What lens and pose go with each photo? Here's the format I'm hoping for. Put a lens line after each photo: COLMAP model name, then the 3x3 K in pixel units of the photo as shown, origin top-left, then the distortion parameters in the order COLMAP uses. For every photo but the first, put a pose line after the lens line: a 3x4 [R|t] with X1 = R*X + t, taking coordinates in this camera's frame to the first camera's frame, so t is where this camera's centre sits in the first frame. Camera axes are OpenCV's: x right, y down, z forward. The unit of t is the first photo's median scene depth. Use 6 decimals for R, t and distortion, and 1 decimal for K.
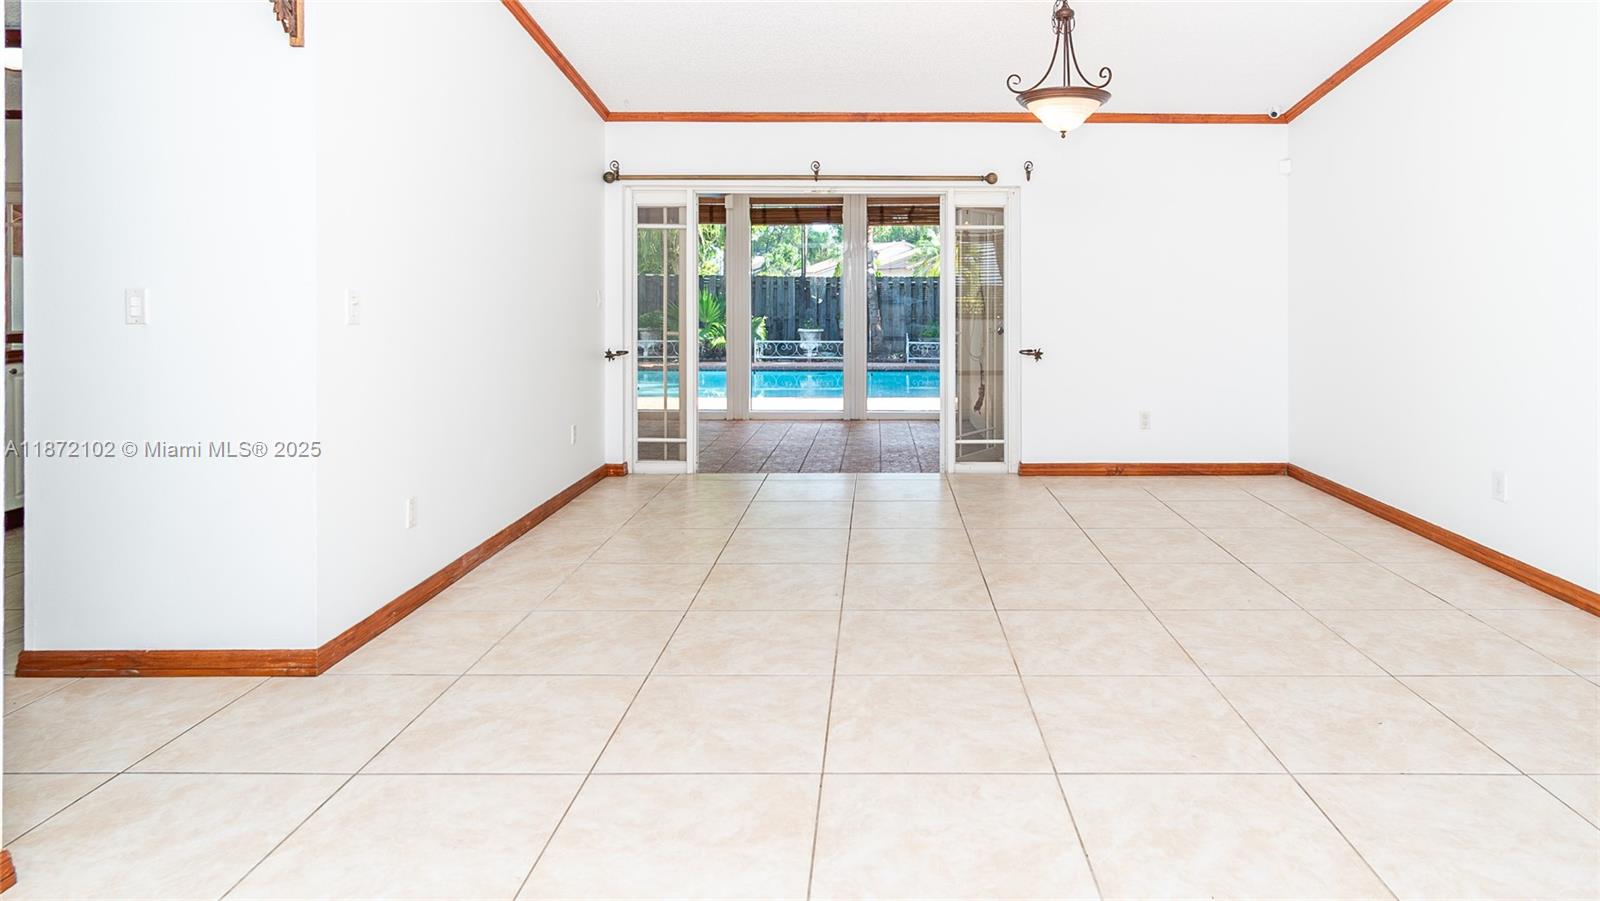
lens RADIAL K [[966.7, 0, 870.3], [0, 966.7, 286.2], [0, 0, 1]] dist [0.002145, 0.000482]
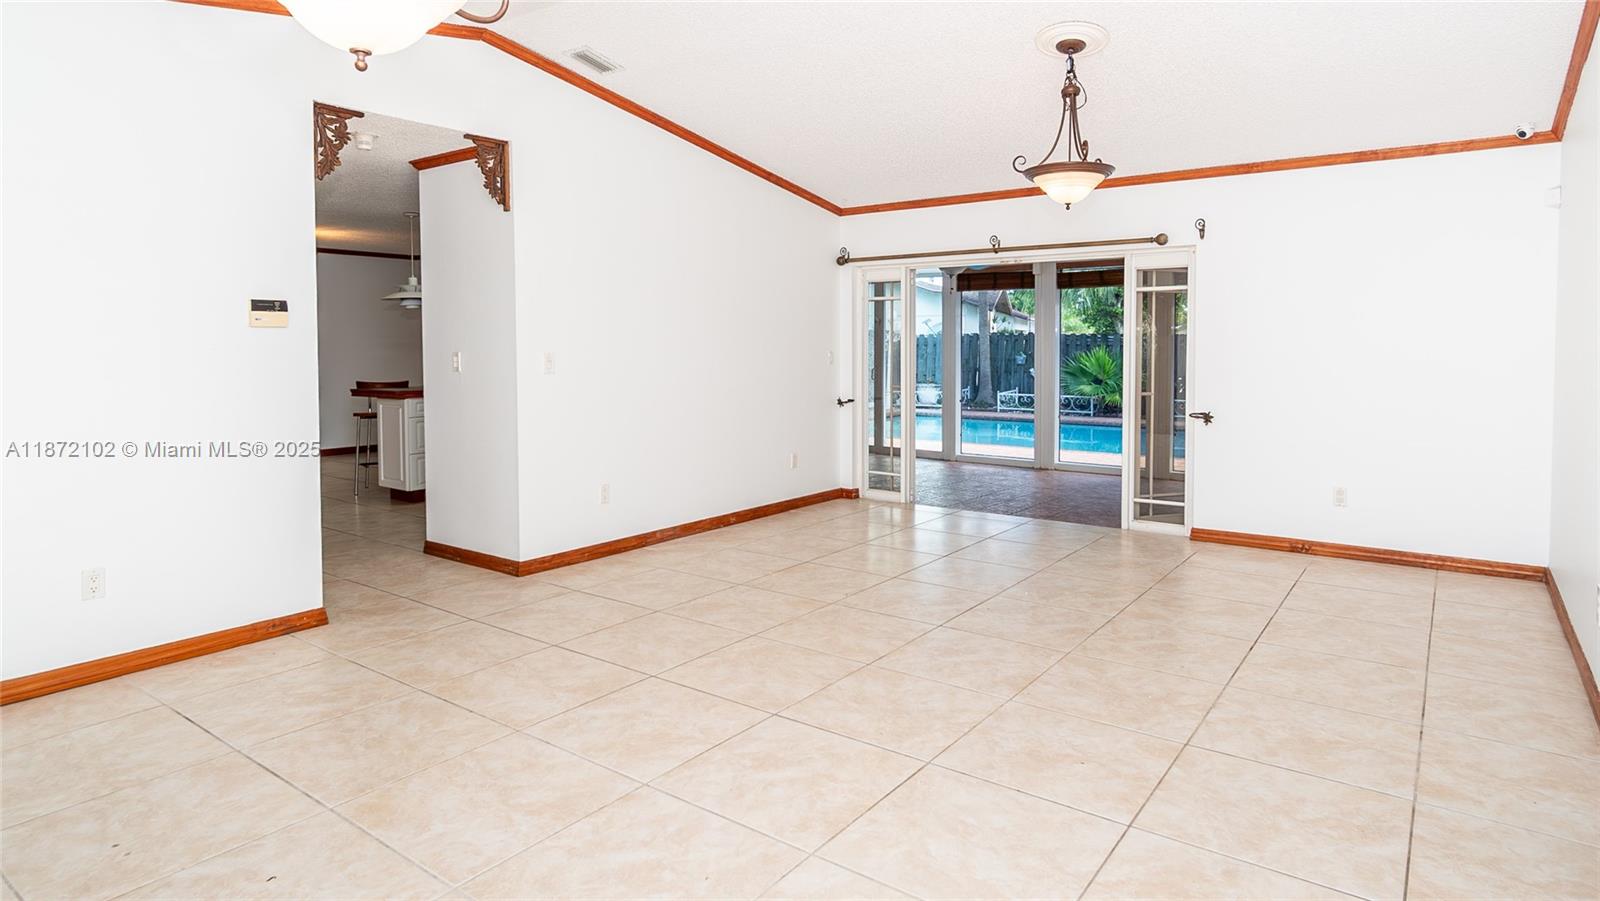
lens RADIAL K [[932.7, 0, 783.8], [0, 932.7, 383.1], [0, 0, 1]] dist [0.004984, 0.000919]
pose [[0.783408, 0.023572, -0.621061, 0.416287], [0.003995, 0.999069, 0.042959, -0.006362], [0.621495, -0.036136, 0.782584, 0.000948]]
